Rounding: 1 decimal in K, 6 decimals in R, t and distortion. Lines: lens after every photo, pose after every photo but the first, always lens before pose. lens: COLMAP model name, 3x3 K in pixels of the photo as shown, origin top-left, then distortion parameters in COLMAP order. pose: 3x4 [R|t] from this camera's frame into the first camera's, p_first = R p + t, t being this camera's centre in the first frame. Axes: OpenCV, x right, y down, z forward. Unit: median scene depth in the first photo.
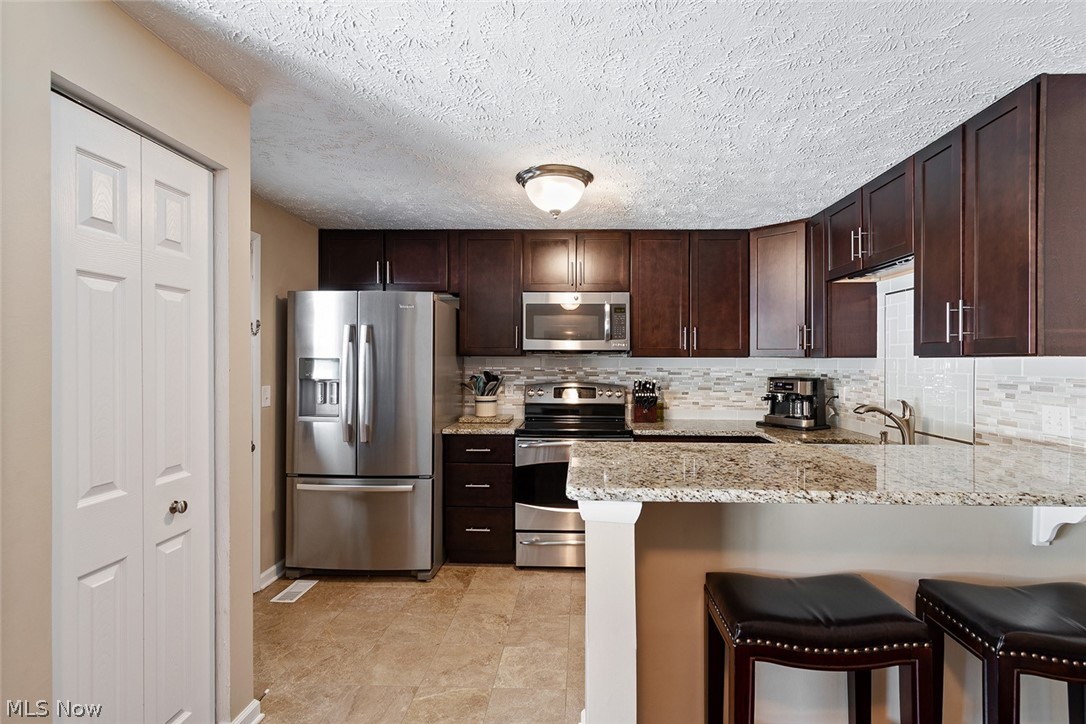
lens RADIAL K [[497.2, 0, 573.8], [0, 497.2, 356.9], [0, 0, 1]] dist [-0.000693, -0.001211]
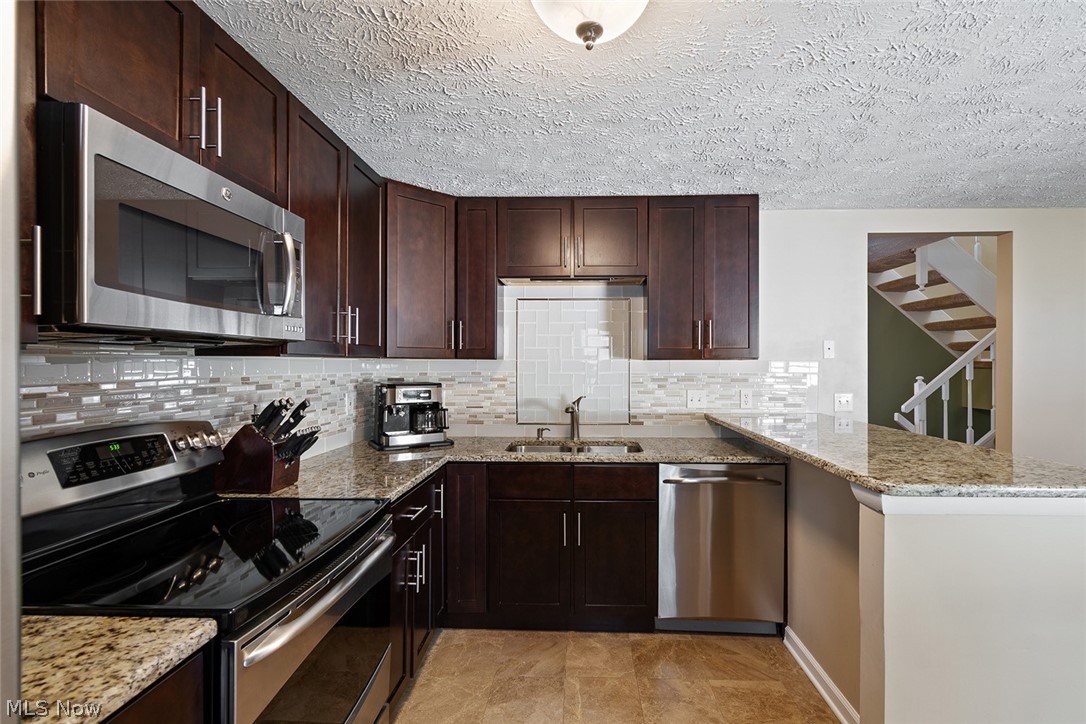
lens RADIAL K [[497.2, 0, 550.3], [0, 497.2, 364.8], [0, 0, 1]] dist [-0.000693, -0.001211]
pose [[0.026967, -0.006968, 0.999612, -0.387275], [-0.007769, 0.999944, 0.007180, 0.004185], [-0.999606, -0.007960, 0.026911, 0.820104]]
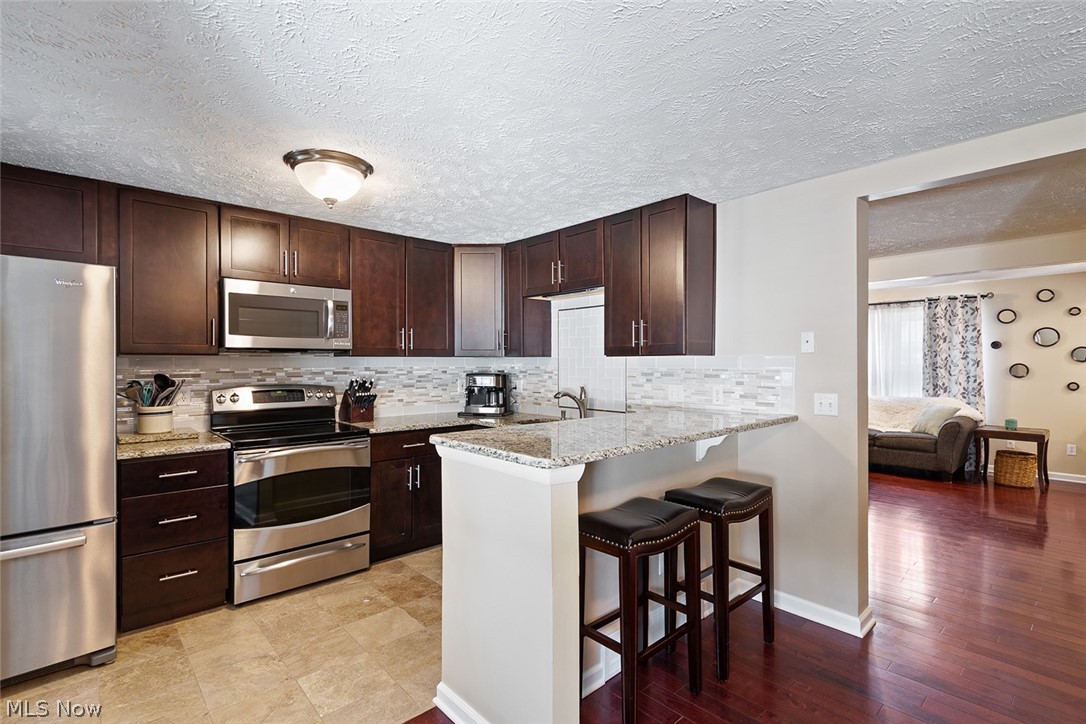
lens RADIAL K [[497.2, 0, 535.8], [0, 497.2, 357.1], [0, 0, 1]] dist [-0.000693, -0.001211]
pose [[0.734681, 0.000470, 0.678412, -0.311741], [-0.000347, 1.000000, -0.000316, 0.002419], [-0.678413, -0.000003, 0.734681, 0.038489]]
